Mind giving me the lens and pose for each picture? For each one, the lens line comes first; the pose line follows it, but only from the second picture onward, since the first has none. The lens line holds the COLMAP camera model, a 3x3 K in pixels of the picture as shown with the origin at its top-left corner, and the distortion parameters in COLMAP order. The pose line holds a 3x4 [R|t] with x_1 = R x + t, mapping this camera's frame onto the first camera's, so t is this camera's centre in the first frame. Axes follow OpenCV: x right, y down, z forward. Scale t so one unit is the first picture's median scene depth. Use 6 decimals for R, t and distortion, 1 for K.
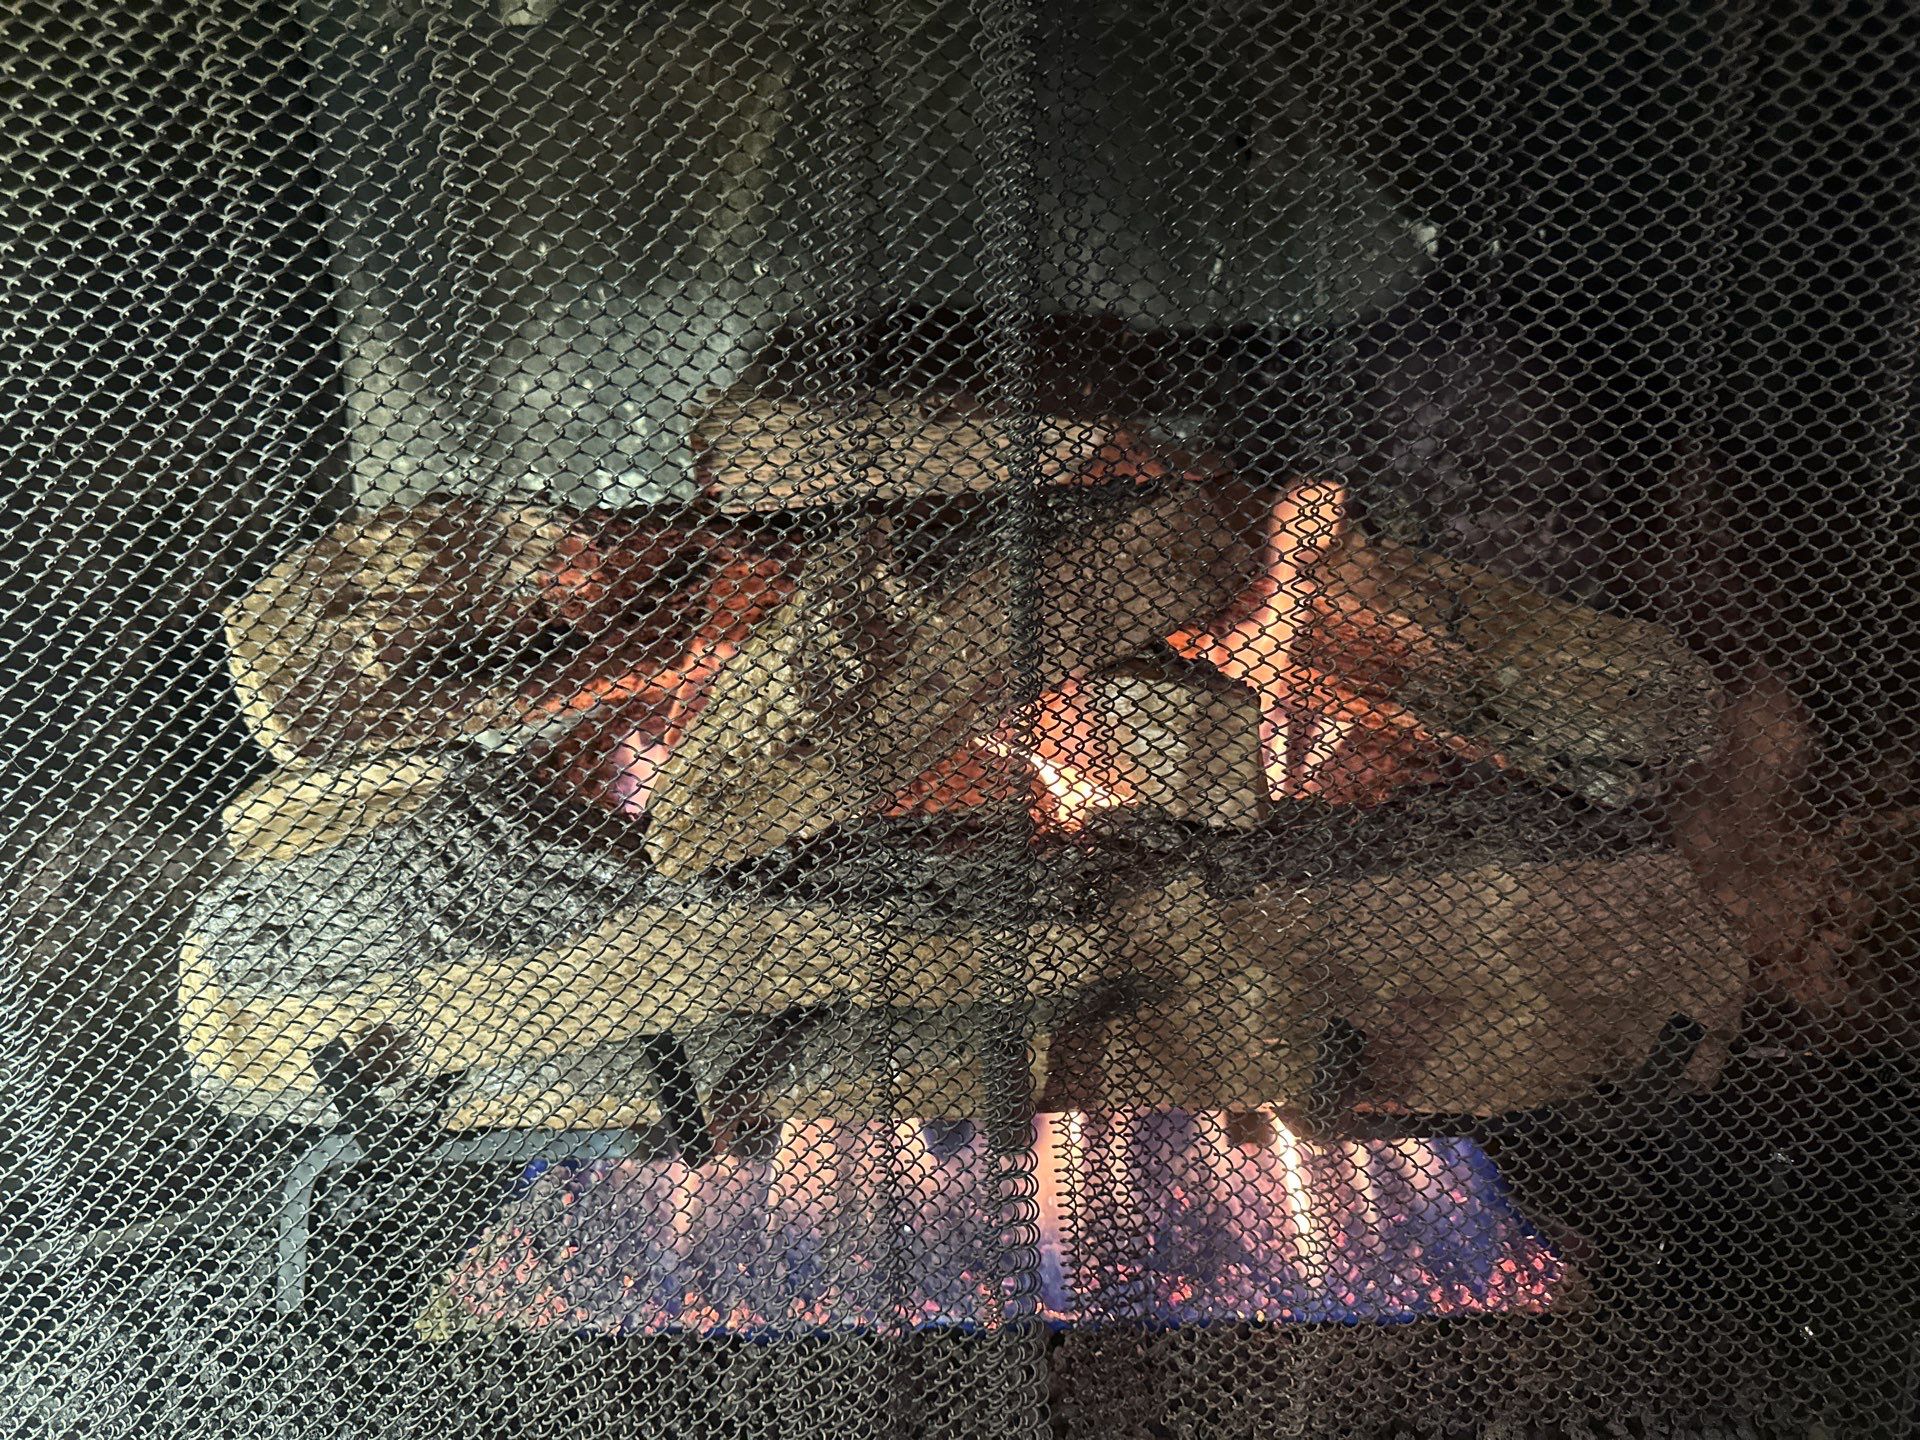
lens RADIAL K [[1388.4, 0, 953.8], [0, 1388.4, 747.4], [0, 0, 1]] dist [0.025265, -0.058988]
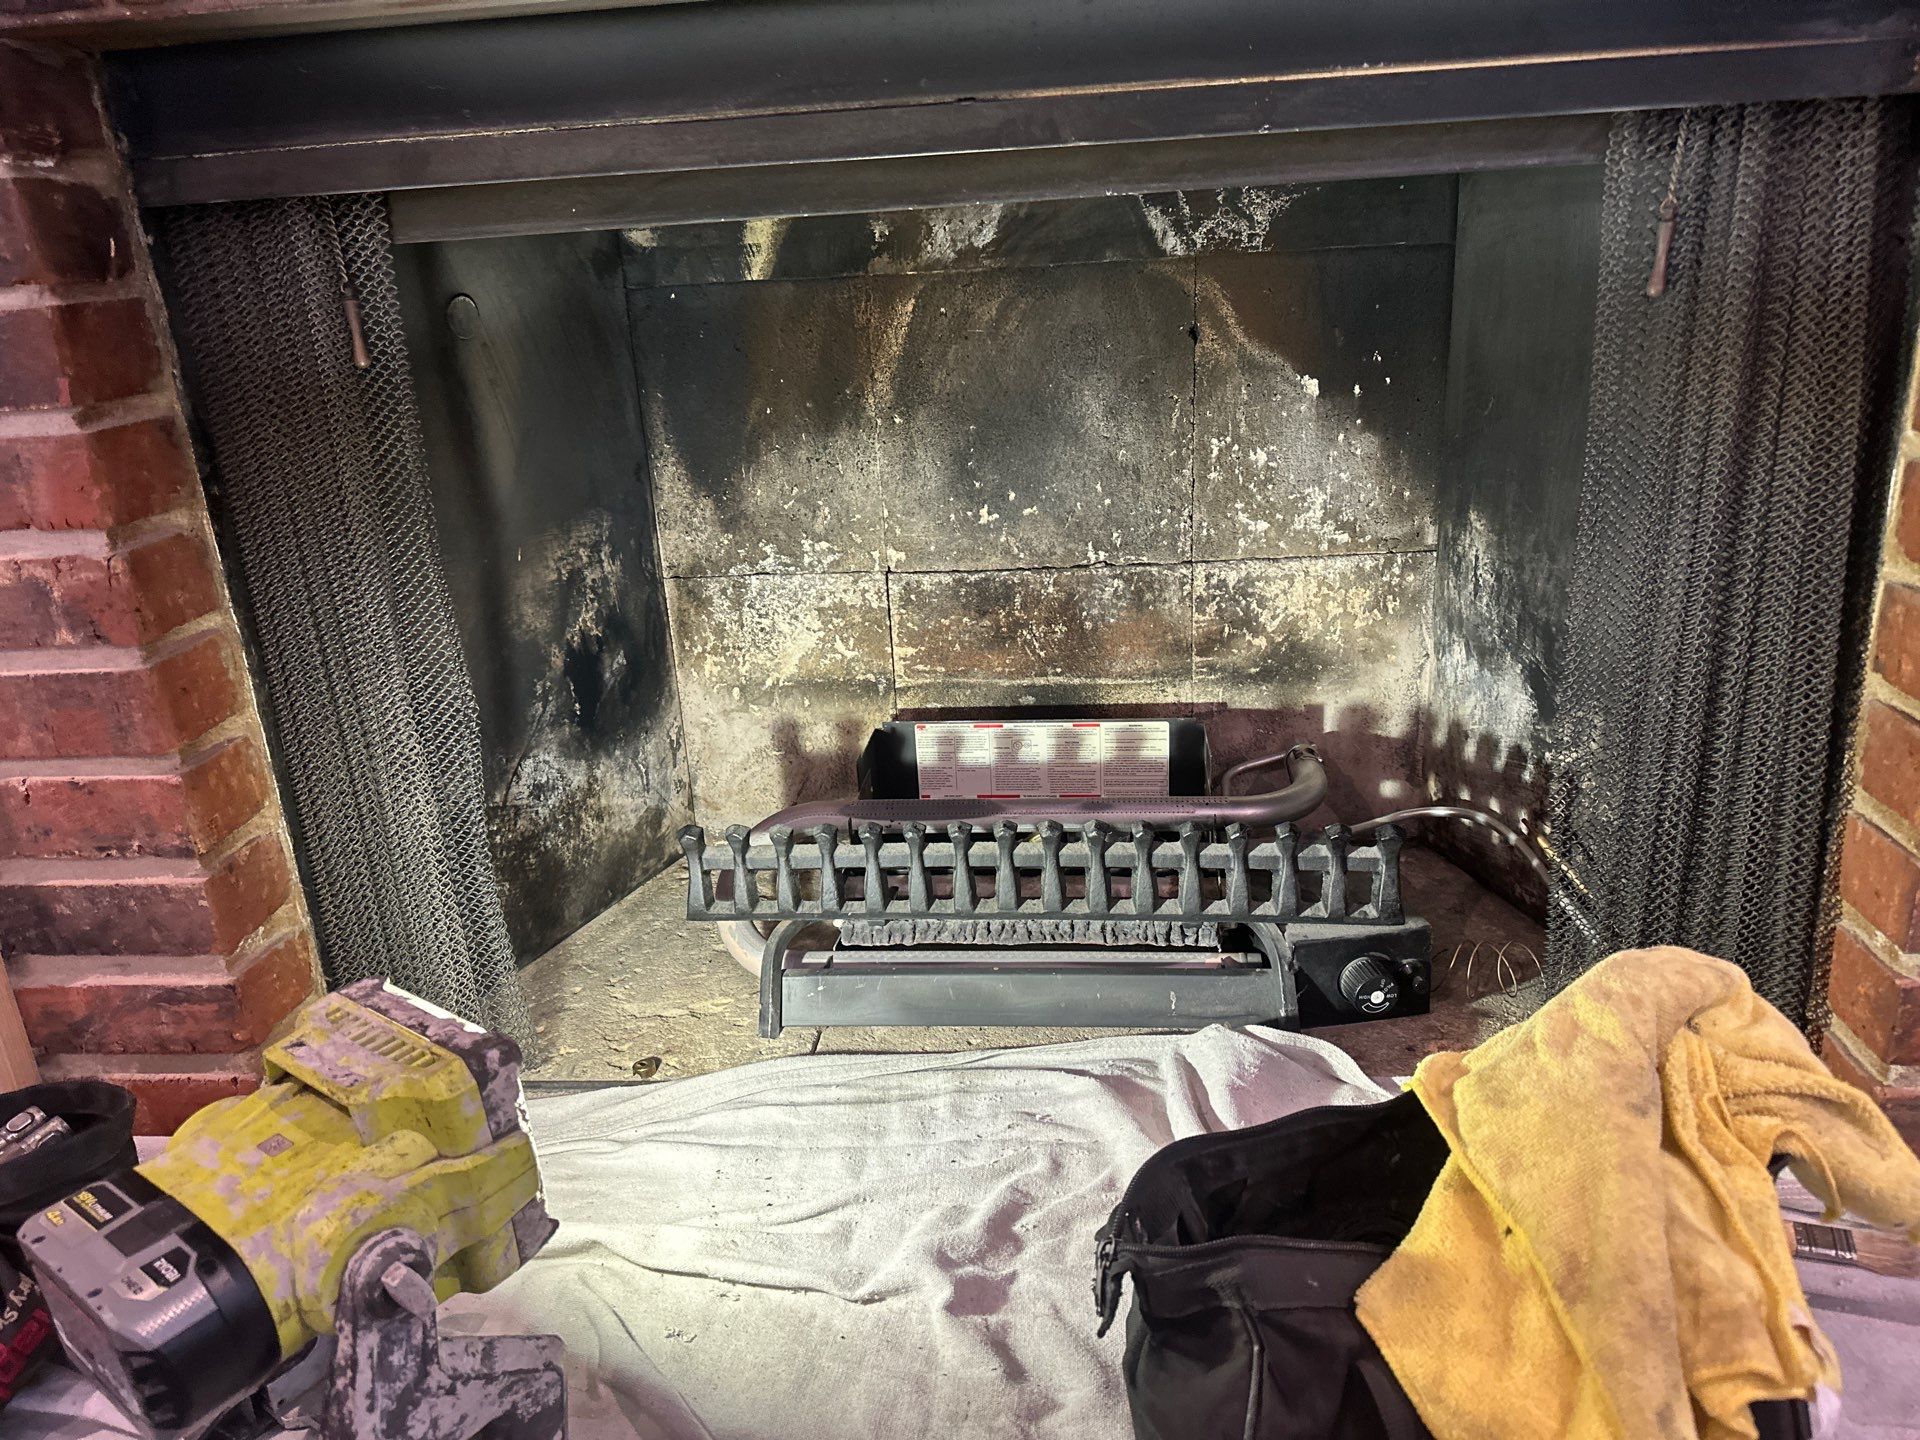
lens RADIAL K [[1388.4, 0, 946.0], [0, 1388.4, 734.5], [0, 0, 1]] dist [0.025265, -0.058988]
pose [[0.991868, 0.000613, -0.127270, 0.190861], [0.007607, 0.997915, 0.064091, -0.112332], [0.127044, -0.064538, 0.989795, -0.971701]]
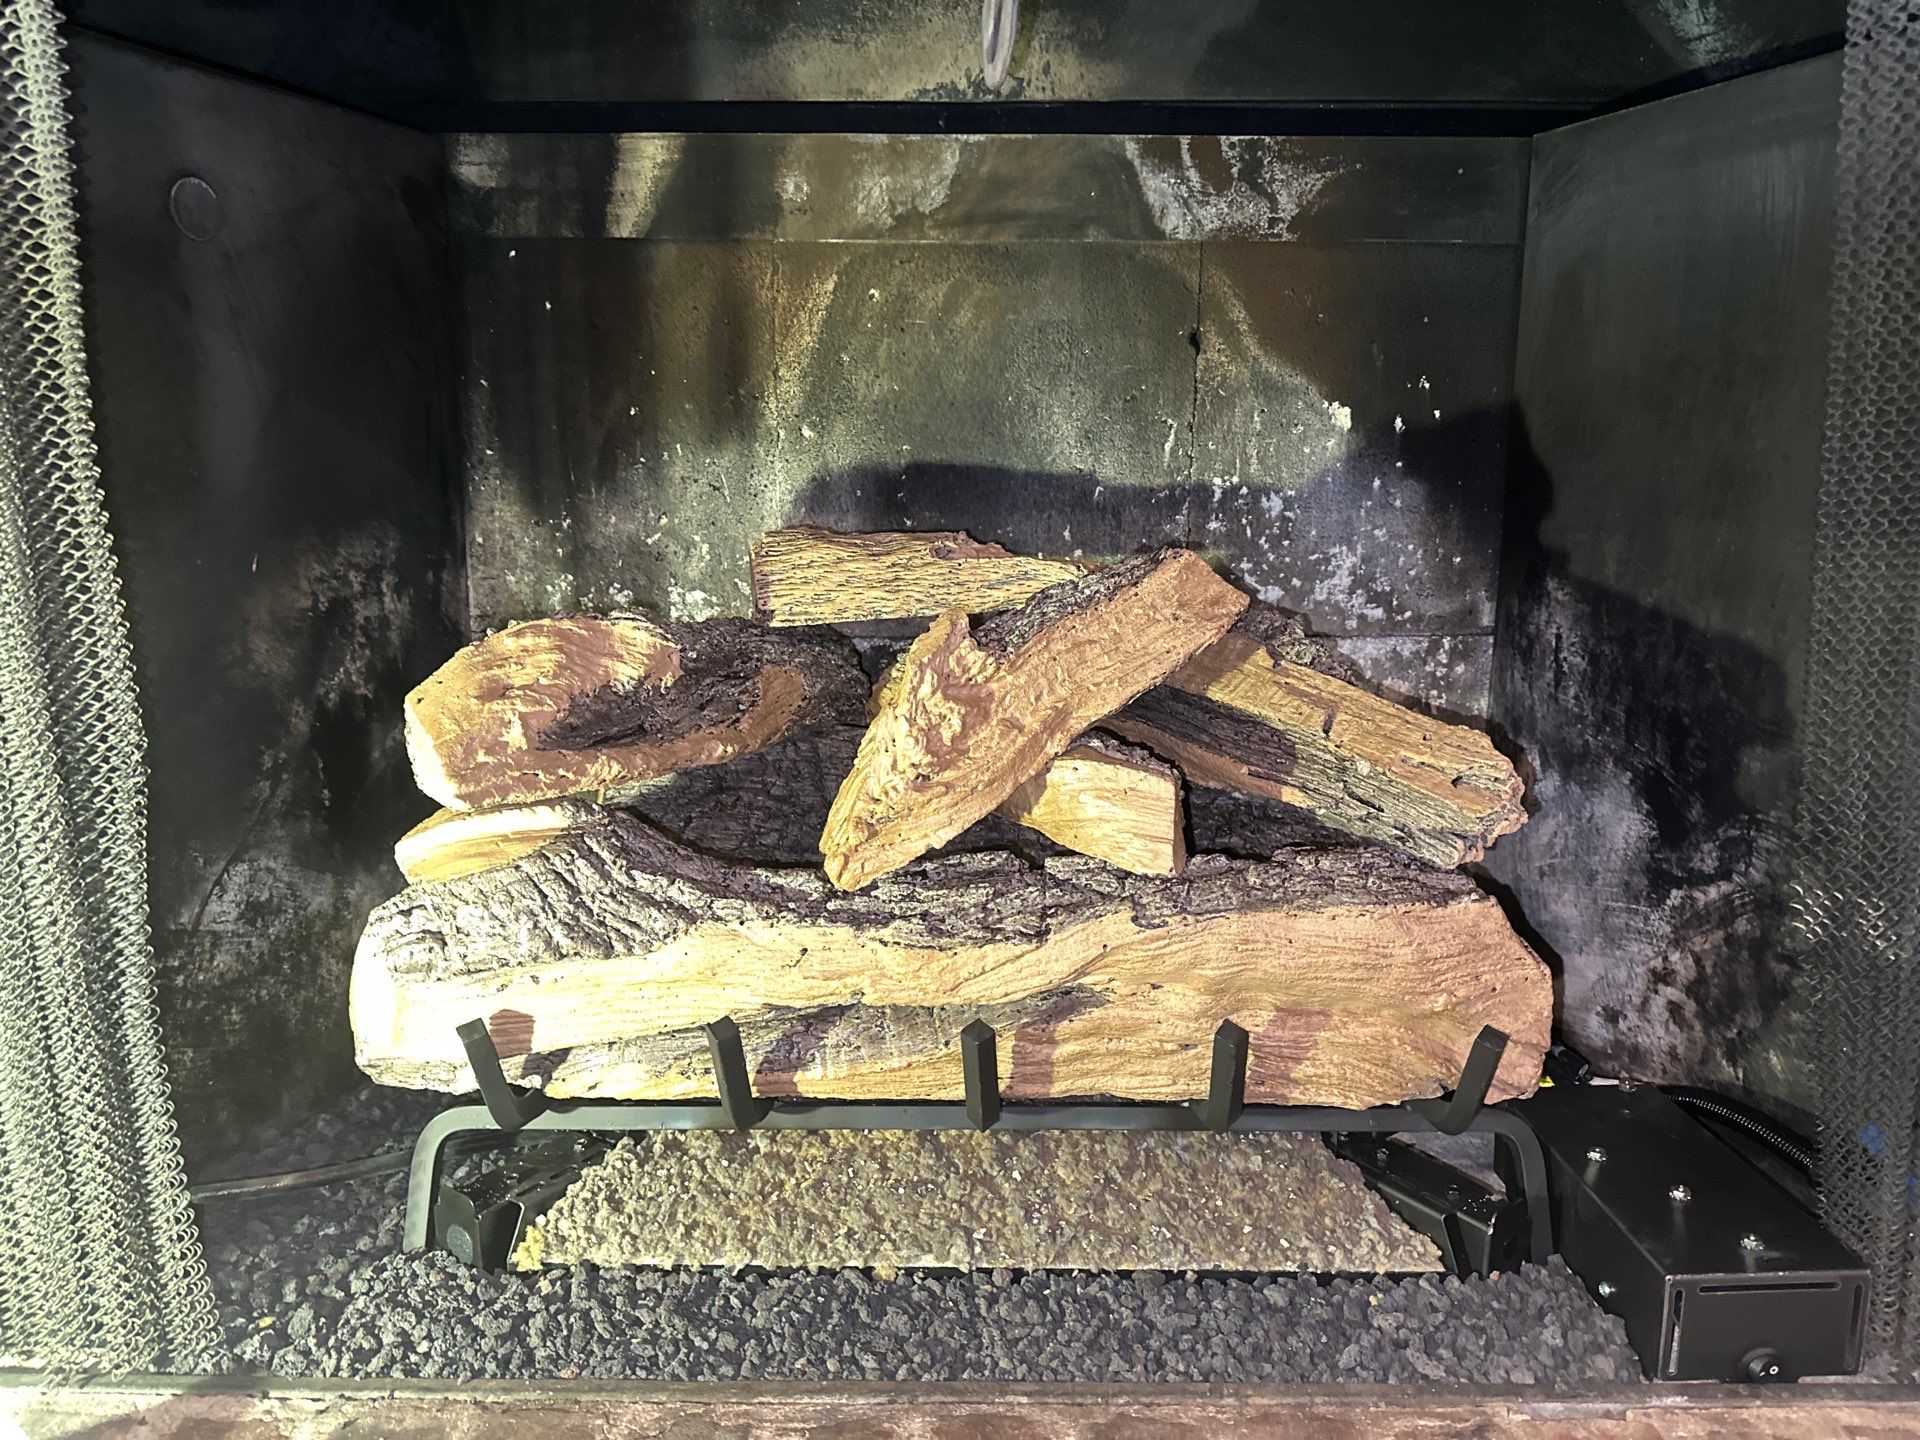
lens RADIAL K [[1388.4, 0, 951.3], [0, 1388.4, 722.0], [0, 0, 1]] dist [0.025265, -0.058988]
pose [[0.999638, 0.023197, -0.013634, 0.021676], [-0.024246, 0.996285, -0.082633, 0.023221], [0.011667, 0.082933, 0.996487, -0.329951]]
